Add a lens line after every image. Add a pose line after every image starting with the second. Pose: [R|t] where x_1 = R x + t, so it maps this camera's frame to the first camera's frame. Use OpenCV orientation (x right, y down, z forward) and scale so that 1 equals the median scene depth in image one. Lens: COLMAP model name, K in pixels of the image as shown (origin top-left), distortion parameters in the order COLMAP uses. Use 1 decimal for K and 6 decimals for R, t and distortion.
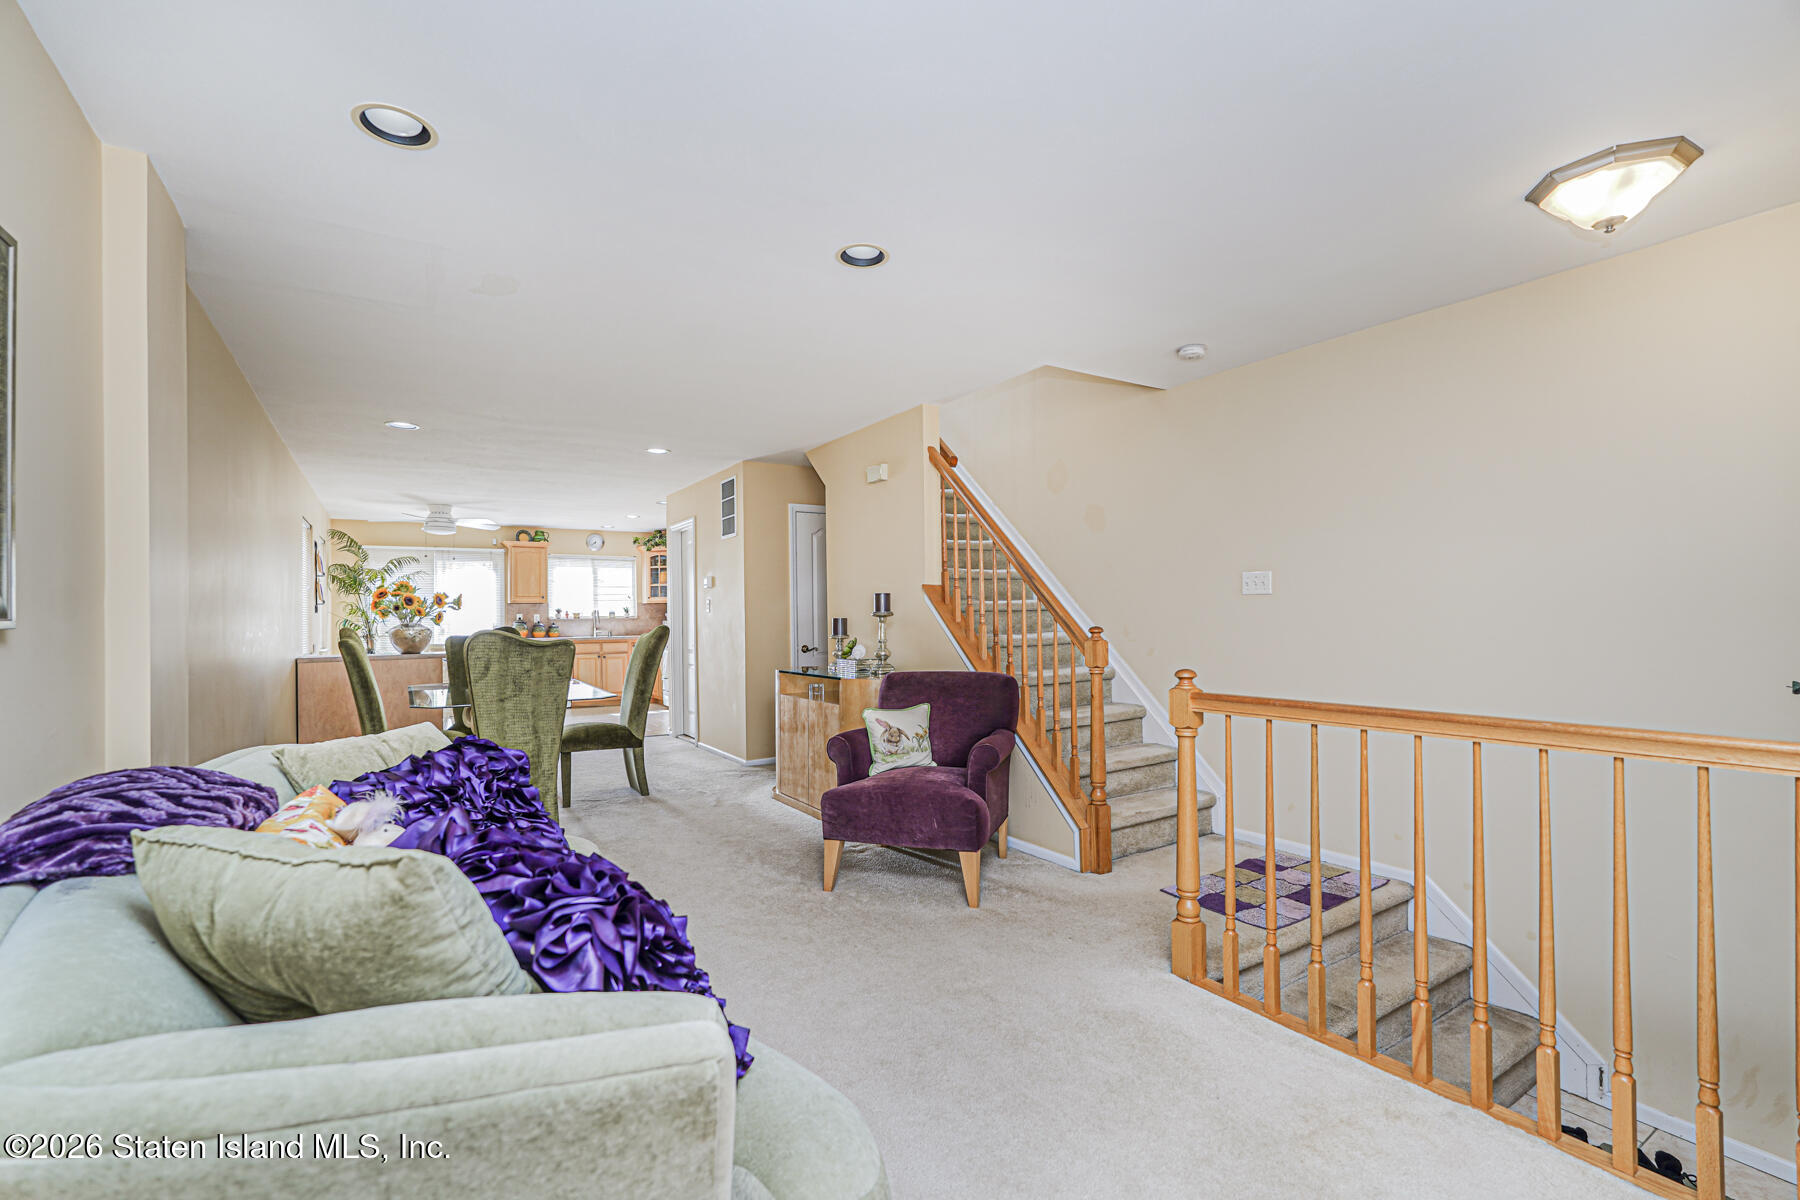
lens RADIAL K [[811.6, 0, 882.9], [0, 811.6, 609.7], [0, 0, 1]] dist [0.003256, 0.001737]
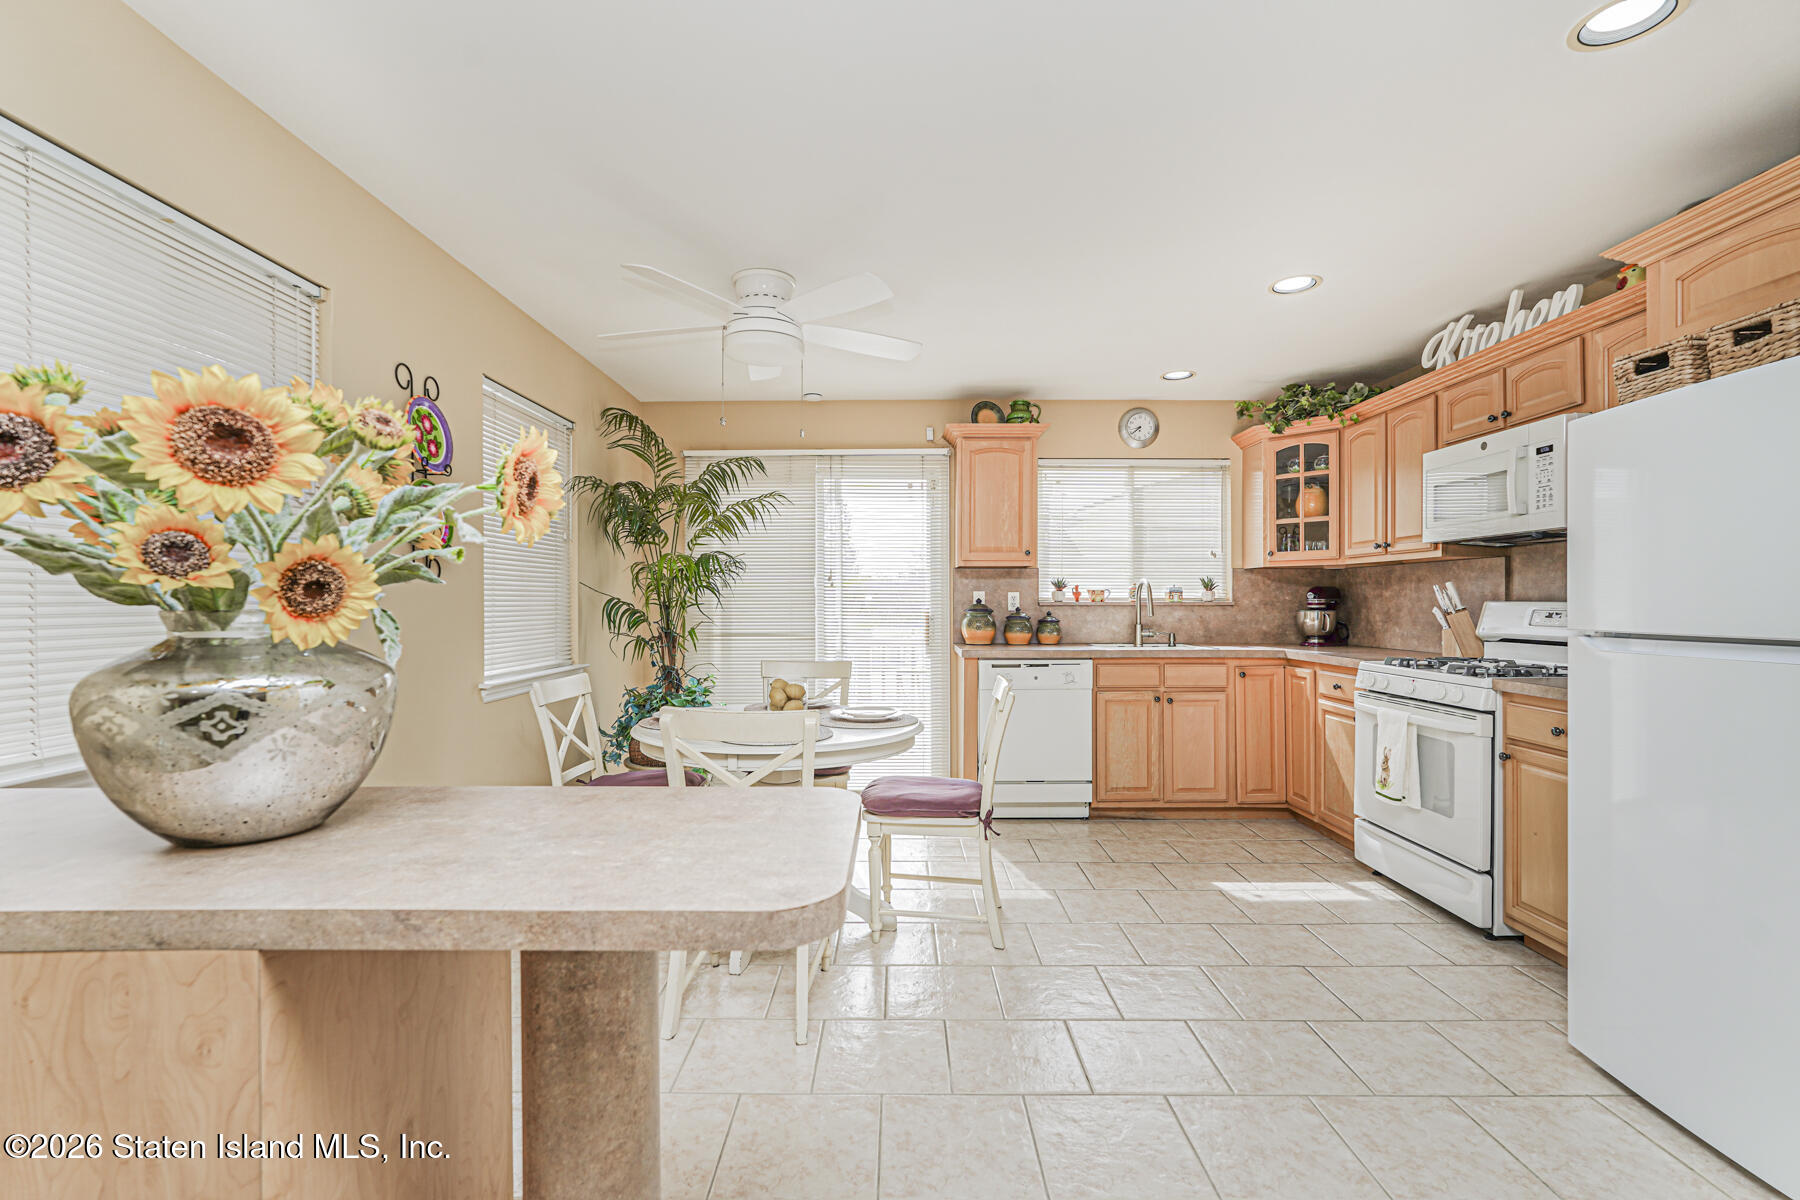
lens RADIAL K [[811.6, 0, 896.6], [0, 811.6, 606.0], [0, 0, 1]] dist [0.003256, 0.001737]
pose [[0.859243, 0.011940, -0.511428, -0.246010], [-0.003900, 0.999851, 0.016790, 0.005844], [0.511553, -0.012432, 0.859162, 0.566725]]
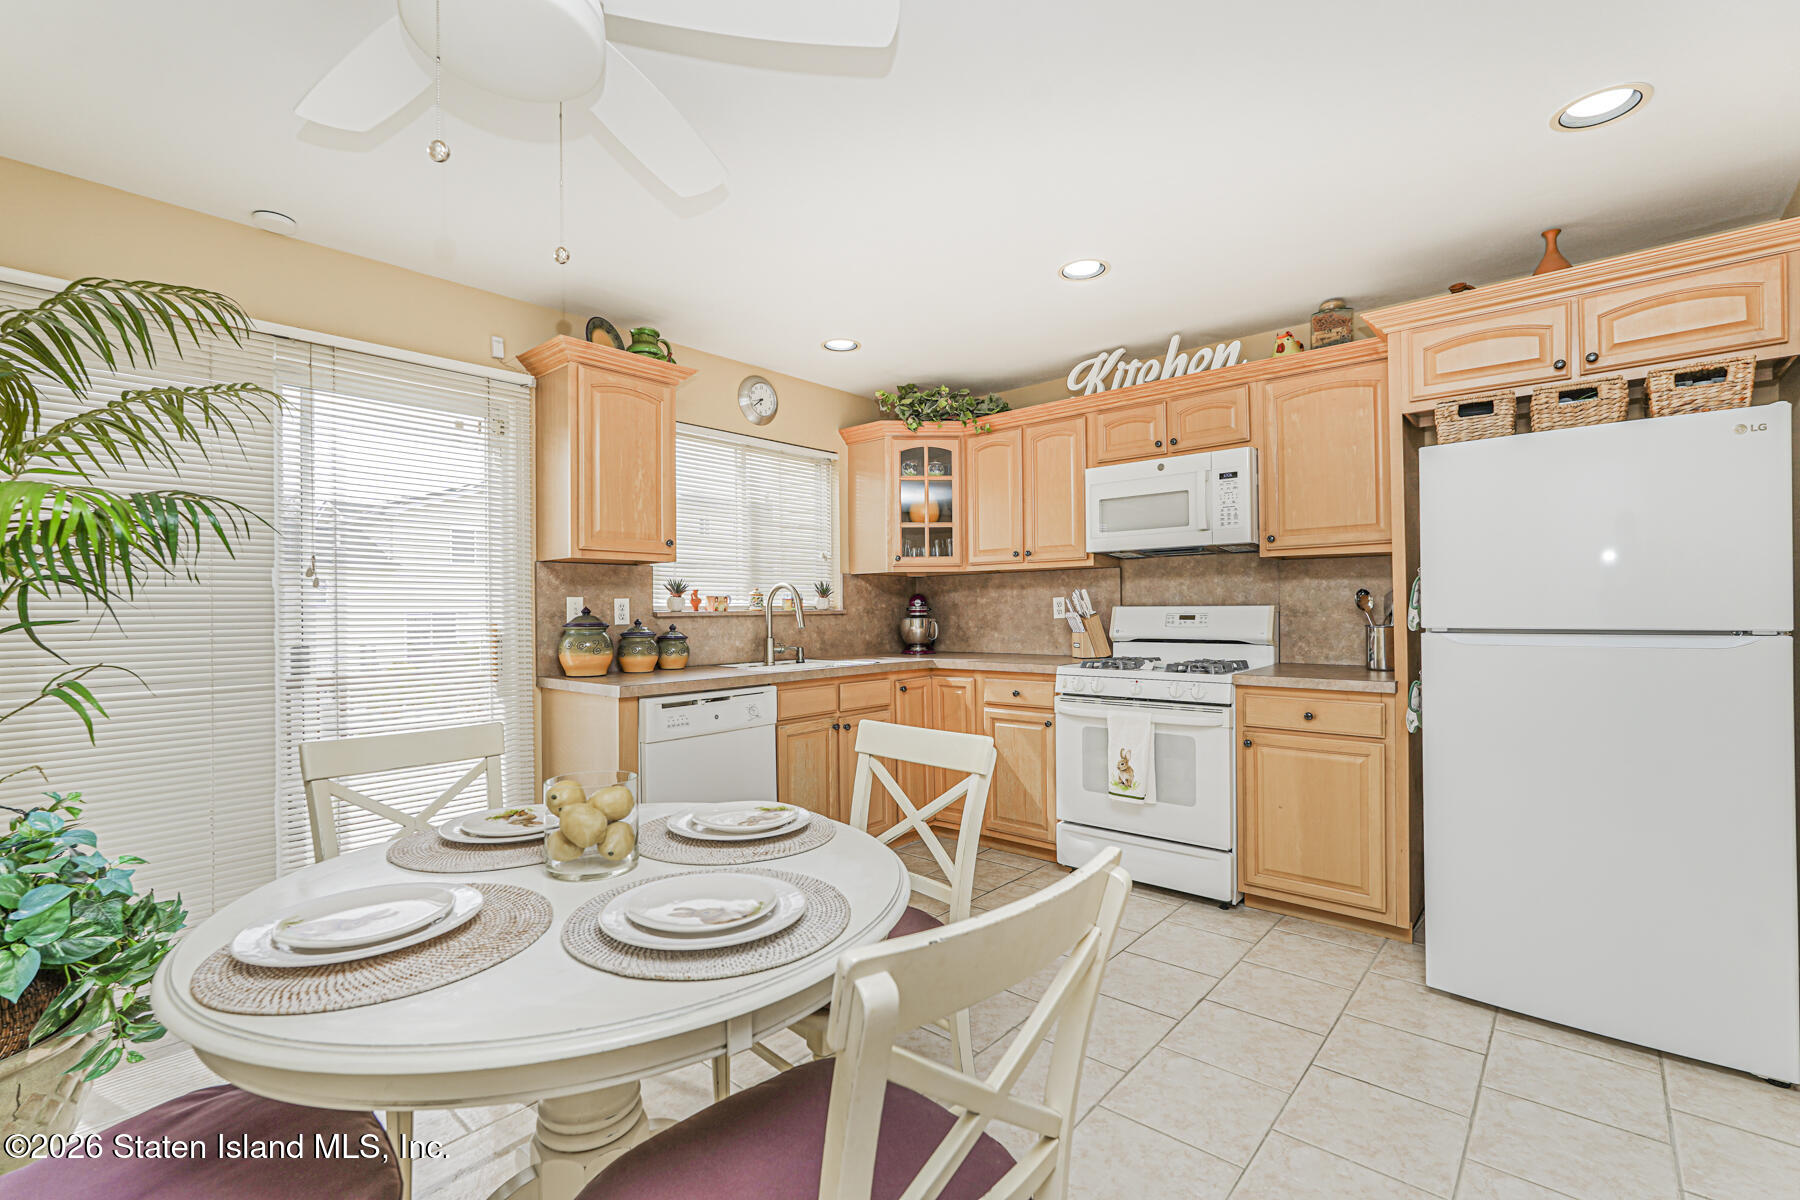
lens RADIAL K [[811.6, 0, 901.3], [0, 811.6, 607.6], [0, 0, 1]] dist [0.003256, 0.001737]
pose [[0.947362, -0.000261, 0.320163, -0.415530], [-0.000379, 0.999998, 0.001936, 0.008278], [-0.320163, -0.001955, 0.947360, 0.648806]]
